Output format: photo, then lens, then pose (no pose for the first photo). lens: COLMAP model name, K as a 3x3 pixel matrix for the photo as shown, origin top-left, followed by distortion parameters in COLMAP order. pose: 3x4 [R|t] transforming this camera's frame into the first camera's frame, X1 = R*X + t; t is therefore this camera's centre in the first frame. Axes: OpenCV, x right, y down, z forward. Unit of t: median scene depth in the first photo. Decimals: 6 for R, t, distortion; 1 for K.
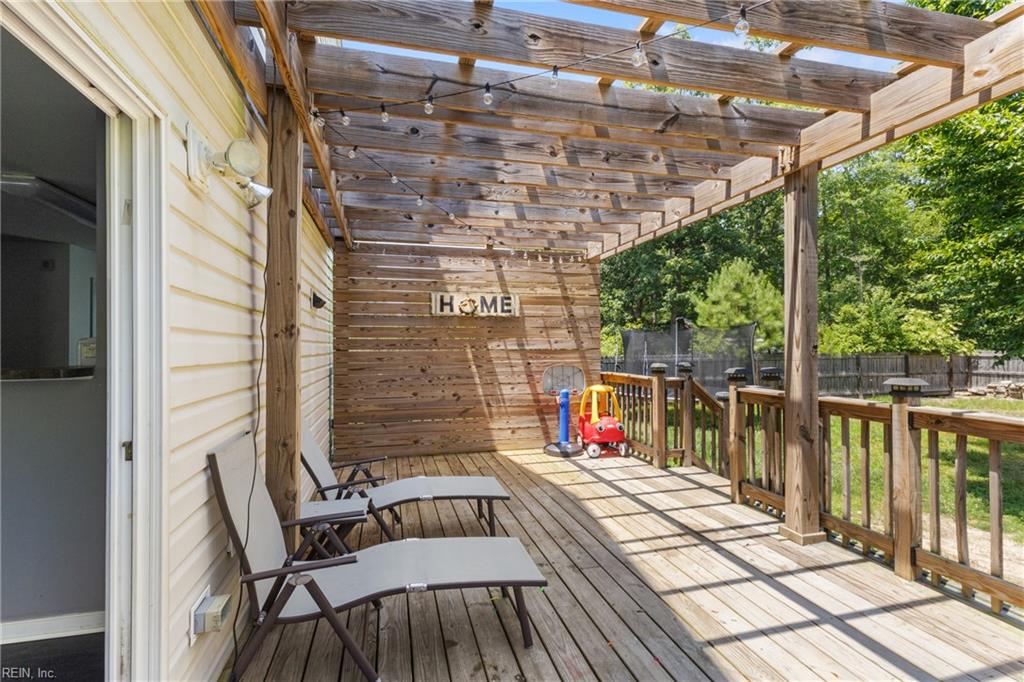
lens RADIAL K [[477.6, 0, 512.0], [0, 477.6, 341.0], [0, 0, 1]] dist [0.001502, 0.000395]
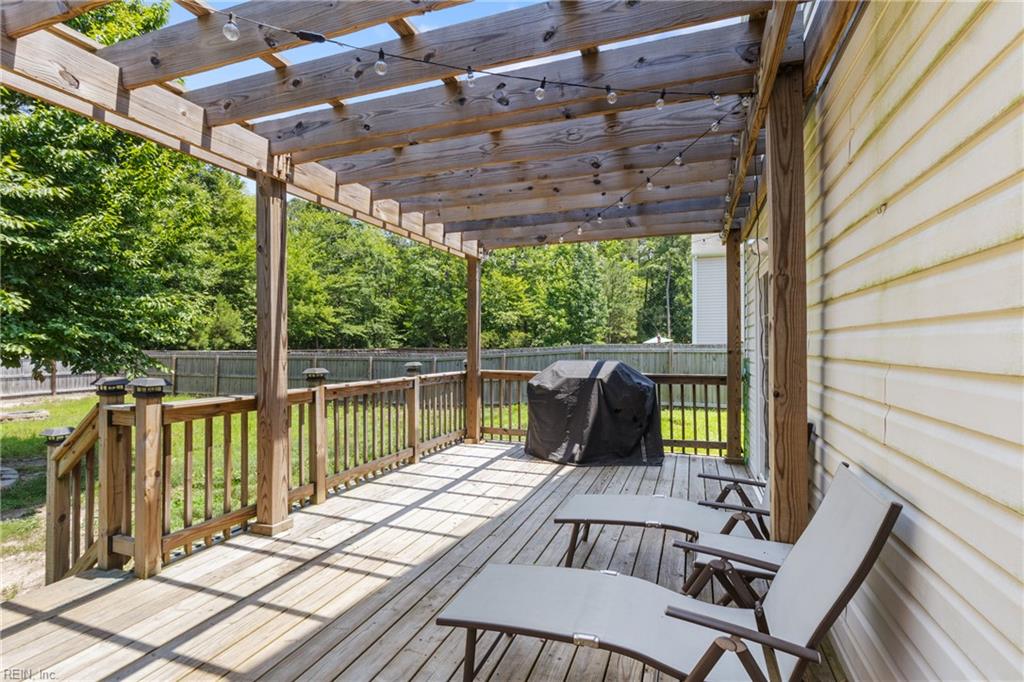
lens RADIAL K [[481.3, 0, 513.5], [0, 481.3, 358.4], [0, 0, 1]] dist [0.002132, 0.000668]
pose [[-0.819552, -0.006929, 0.572964, -0.434188], [0.000099, 0.999925, 0.012234, 0.024272], [-0.573005, 0.010083, -0.819490, 1.572877]]
